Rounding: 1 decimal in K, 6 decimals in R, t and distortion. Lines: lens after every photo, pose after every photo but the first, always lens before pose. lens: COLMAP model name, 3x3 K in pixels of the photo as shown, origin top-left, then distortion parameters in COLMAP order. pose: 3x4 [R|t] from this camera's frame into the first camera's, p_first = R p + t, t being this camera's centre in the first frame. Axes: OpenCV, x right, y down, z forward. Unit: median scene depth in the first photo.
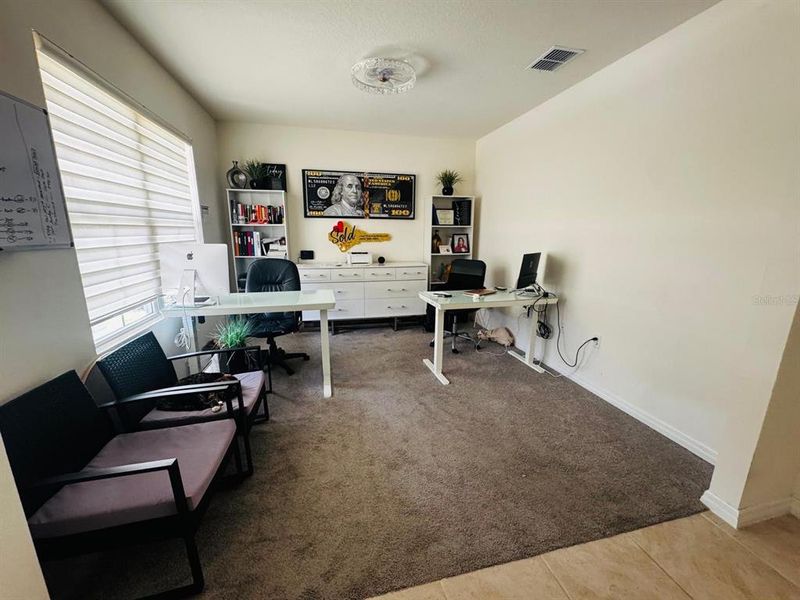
lens RADIAL K [[319.5, 0, 400.2], [0, 319.5, 298.5], [0, 0, 1]] dist [-0.007401, 0.000578]
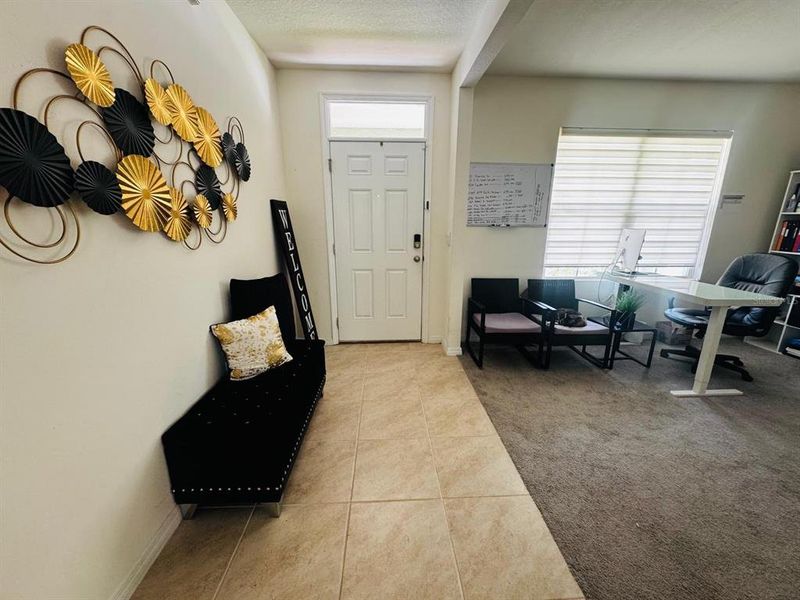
lens RADIAL K [[319.5, 0, 399.7], [0, 319.5, 302.1], [0, 0, 1]] dist [-0.007401, 0.000578]
pose [[-0.180441, 0.236959, -0.954616, 1.234164], [-0.207538, 0.939523, 0.272441, -0.064933], [0.961441, 0.247279, -0.120351, 0.420200]]
